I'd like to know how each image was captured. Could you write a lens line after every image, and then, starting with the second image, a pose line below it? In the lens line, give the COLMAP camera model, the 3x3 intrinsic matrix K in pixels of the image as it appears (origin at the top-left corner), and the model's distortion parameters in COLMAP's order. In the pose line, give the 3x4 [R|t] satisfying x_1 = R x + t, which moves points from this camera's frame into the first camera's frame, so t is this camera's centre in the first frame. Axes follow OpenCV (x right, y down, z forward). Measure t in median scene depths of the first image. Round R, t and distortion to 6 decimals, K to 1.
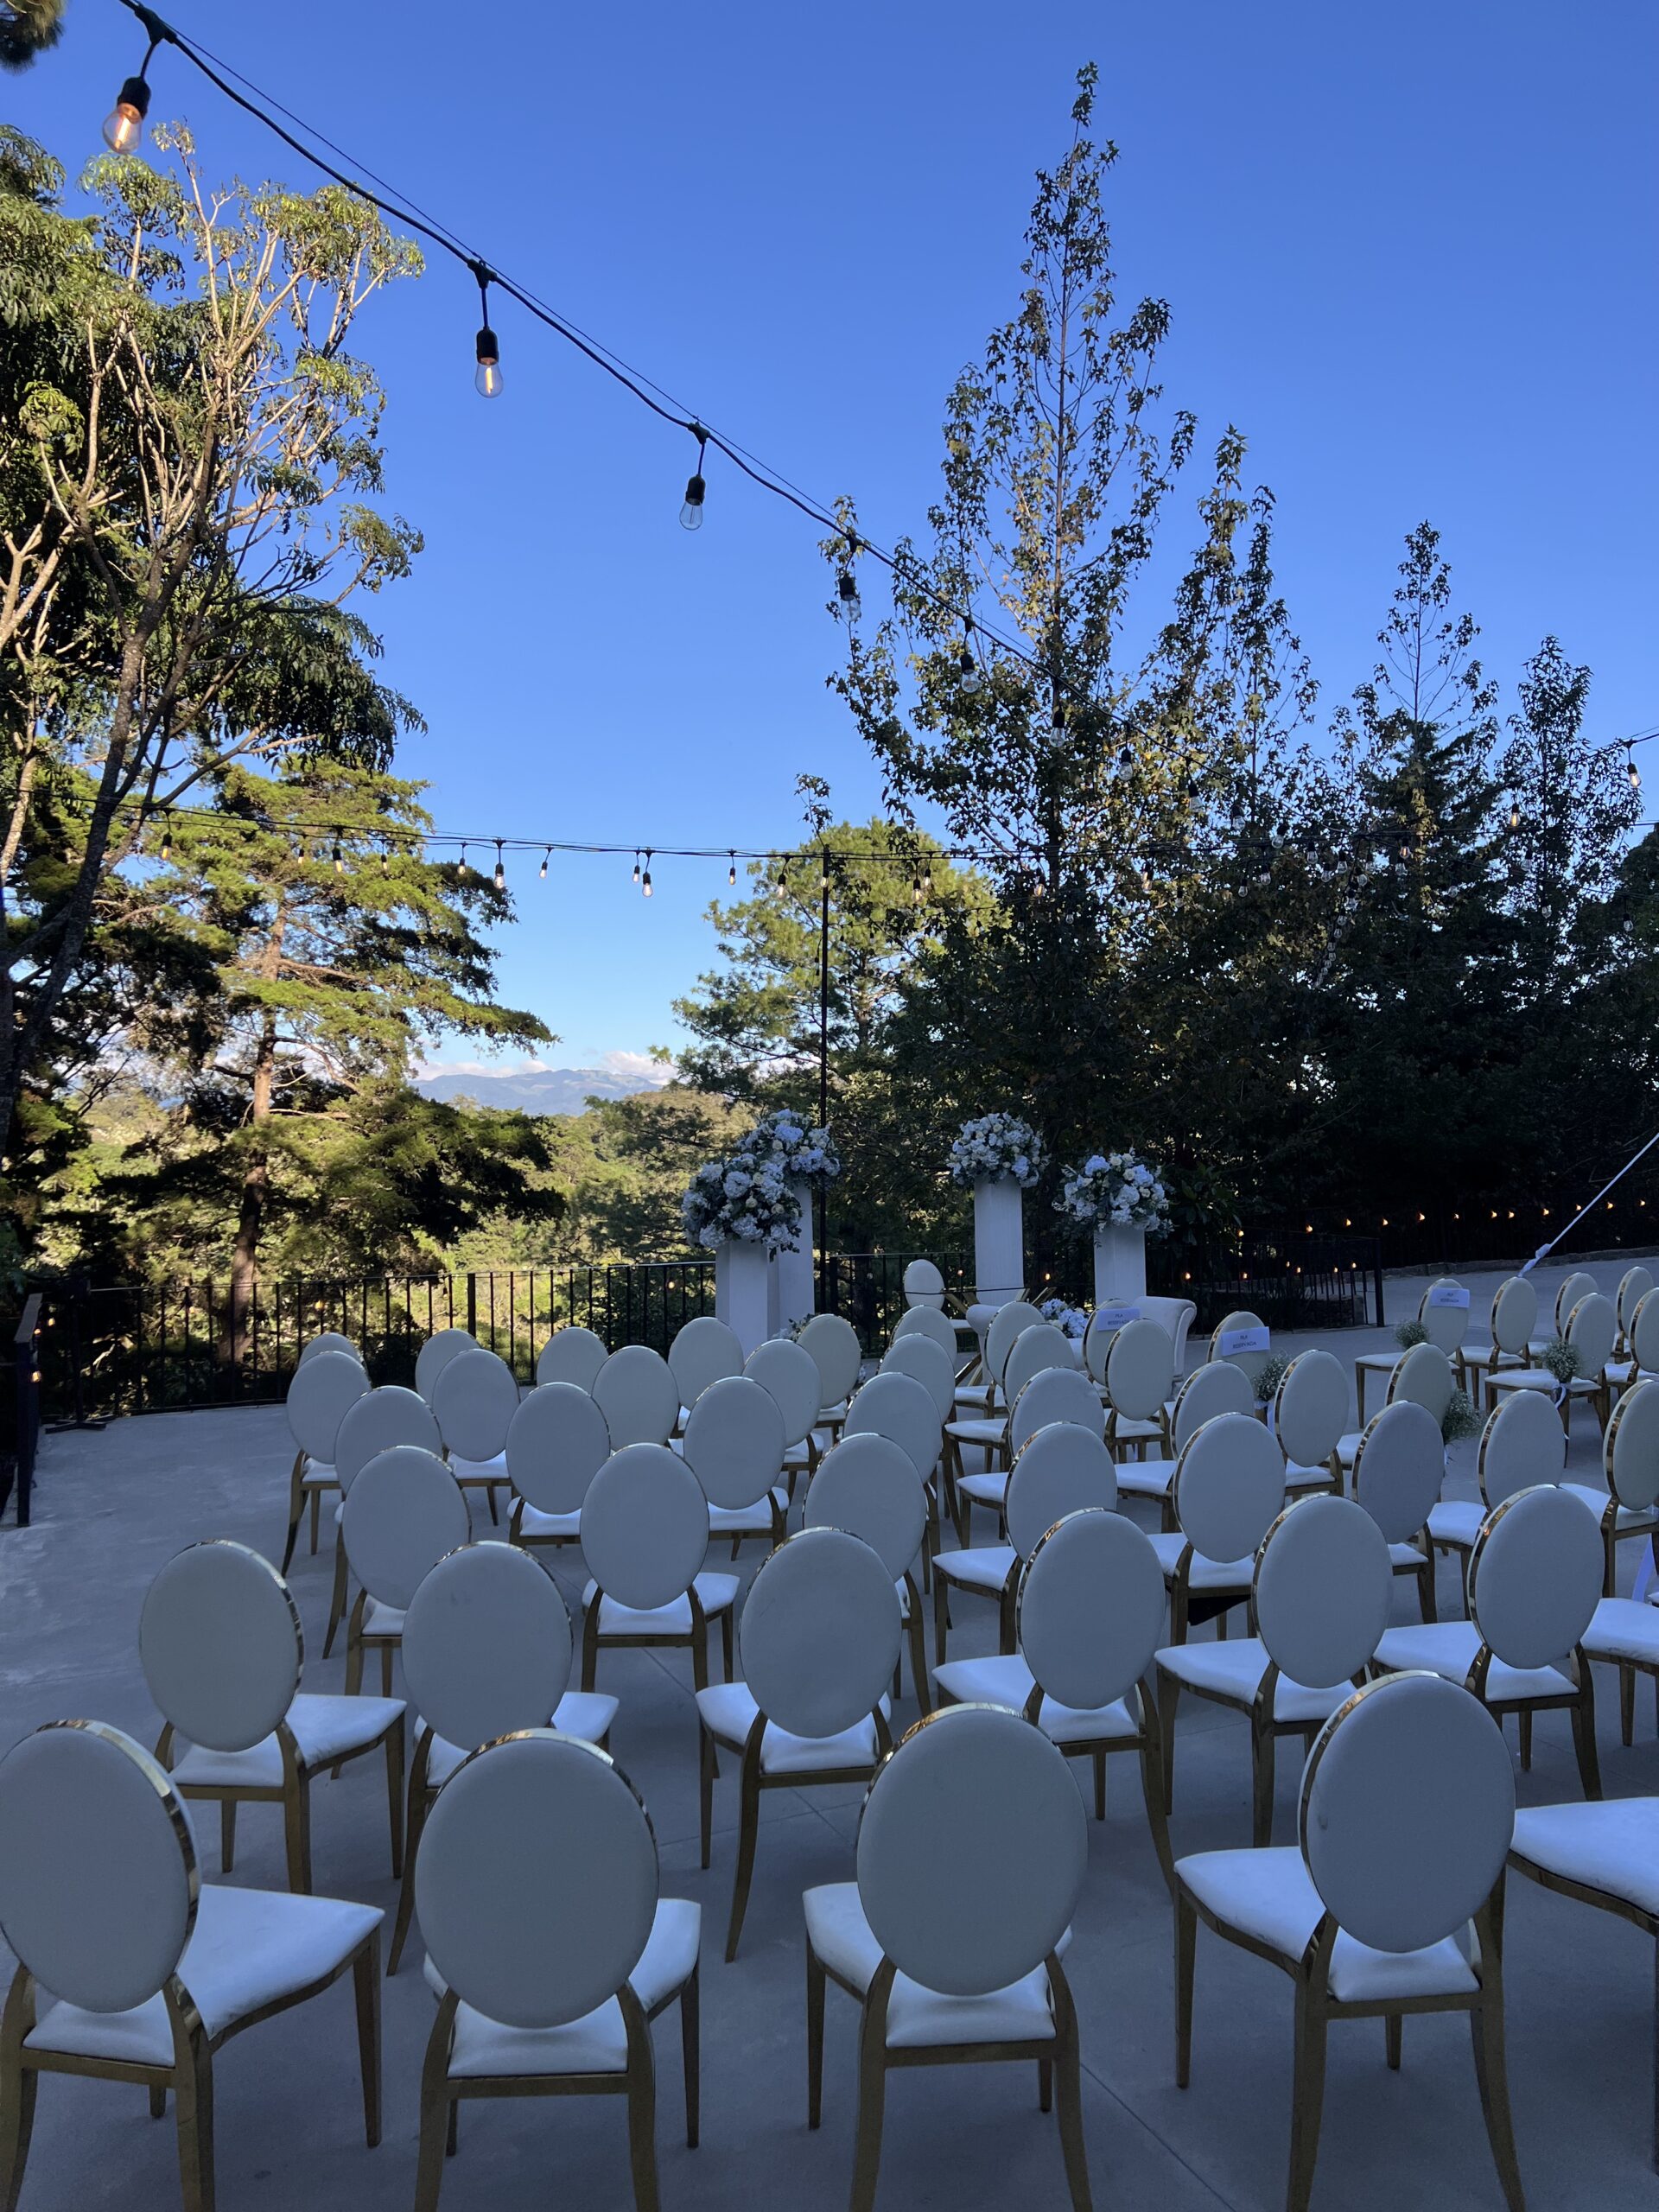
lens RADIAL K [[1684.7, 0, 860.5], [0, 1684.7, 1113.2], [0, 0, 1]] dist [0.071751, -0.075019]
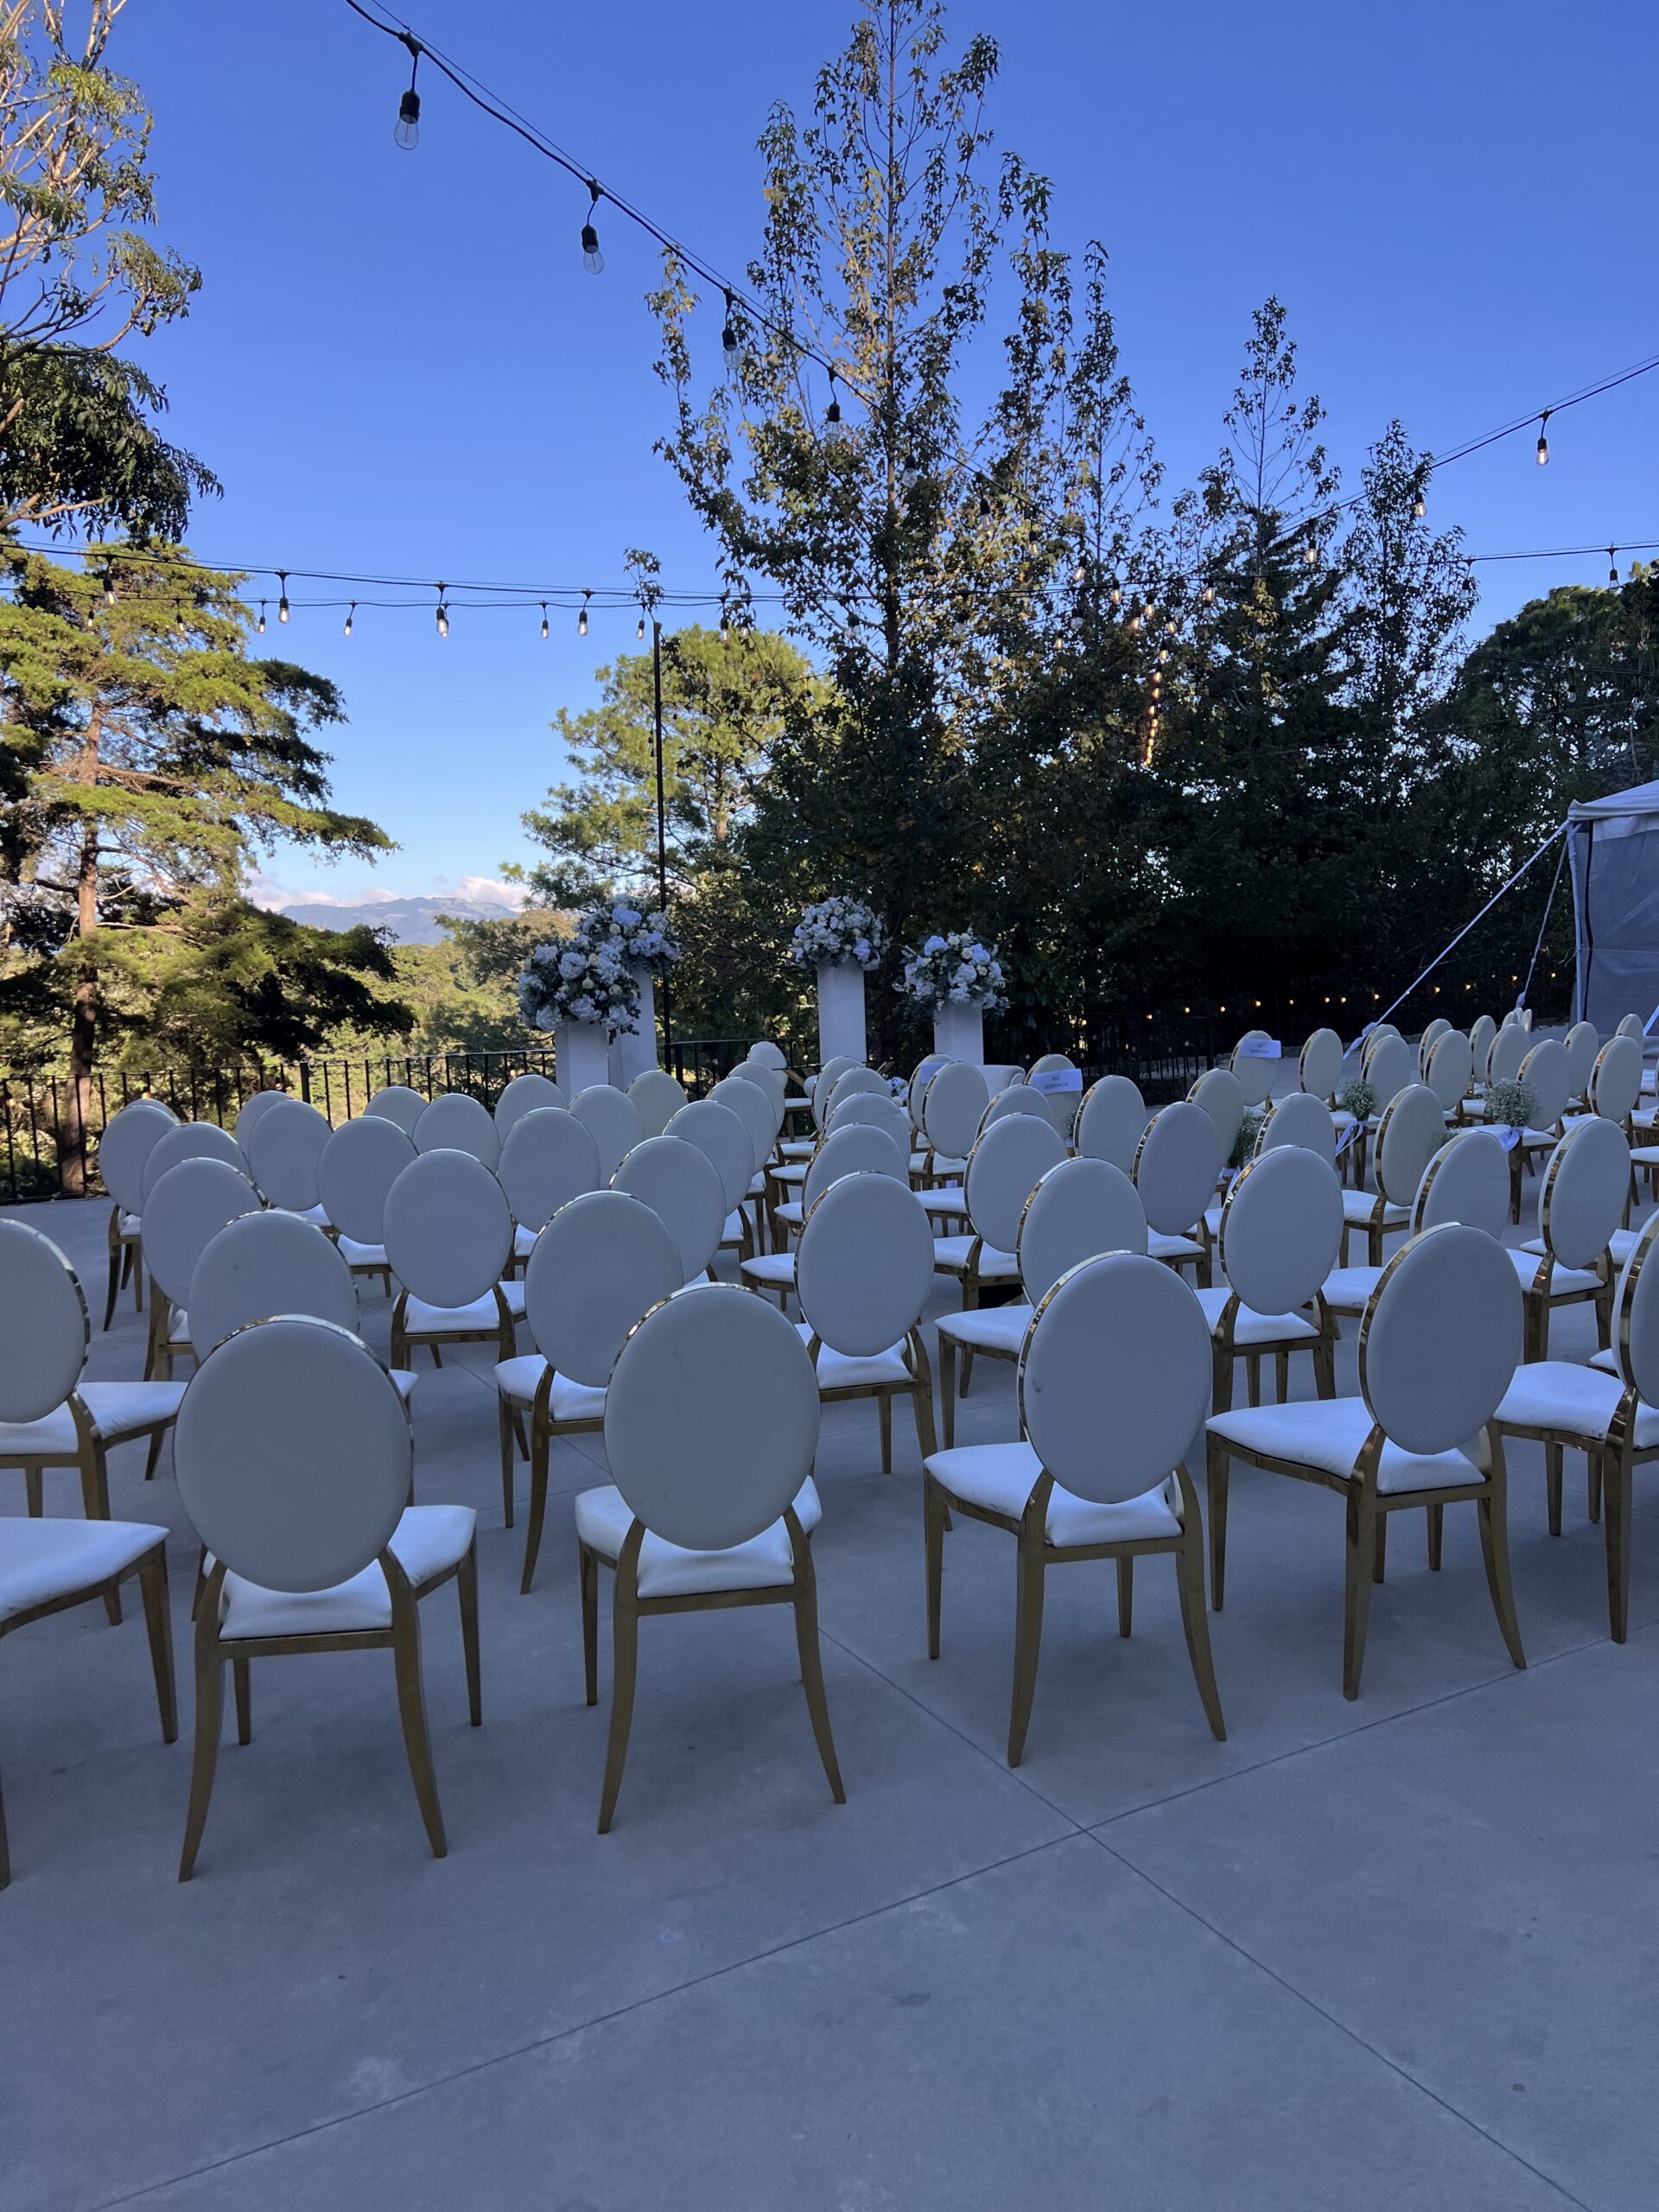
lens RADIAL K [[1684.7, 0, 866.0], [0, 1684.7, 1116.5], [0, 0, 1]] dist [0.071751, -0.075019]
pose [[0.996534, -0.026871, 0.078726, 0.014015], [0.018418, 0.994175, 0.106195, 0.021559], [-0.081121, -0.104377, 0.991224, -0.009044]]
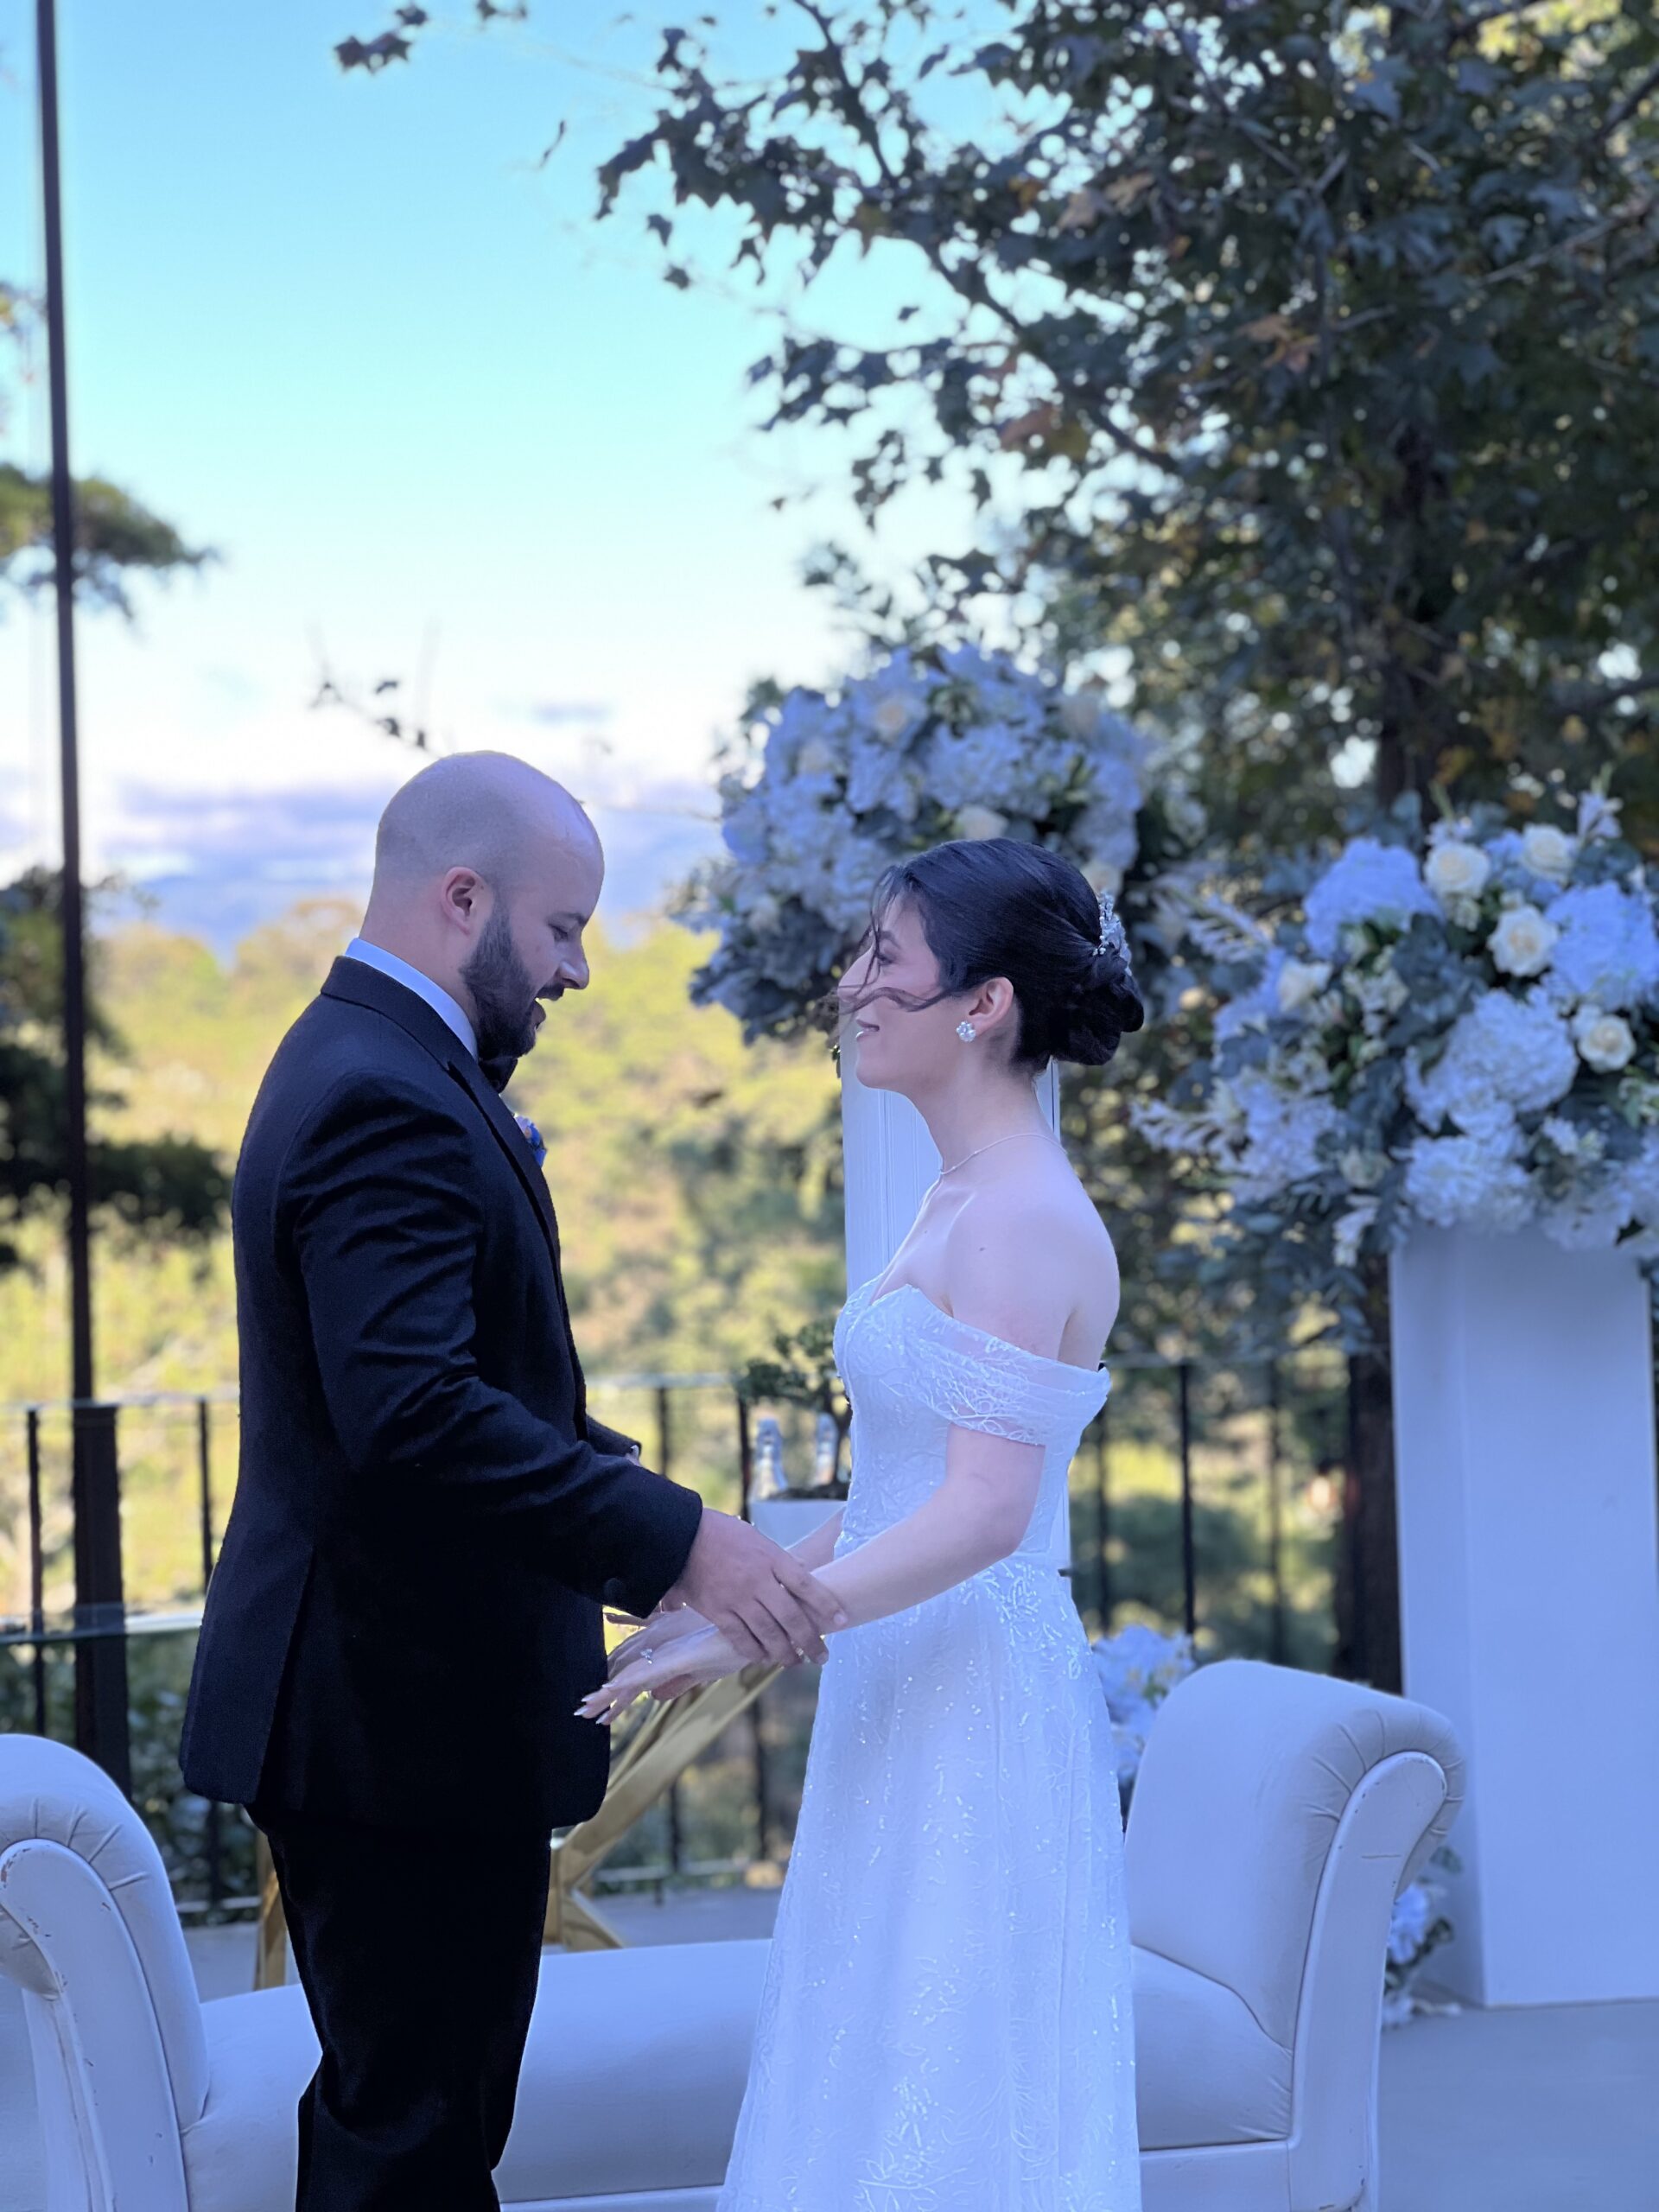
lens RADIAL K [[5171.6, 0, 848.1], [0, 5171.6, 1087.8], [0, 0, 1]] dist [0.318323, 0.000000]
pose [[0.976312, -0.012844, -0.215987, 0.179623], [0.019968, 0.999325, 0.030832, 0.028834], [0.215445, -0.034414, 0.975909, 0.381833]]
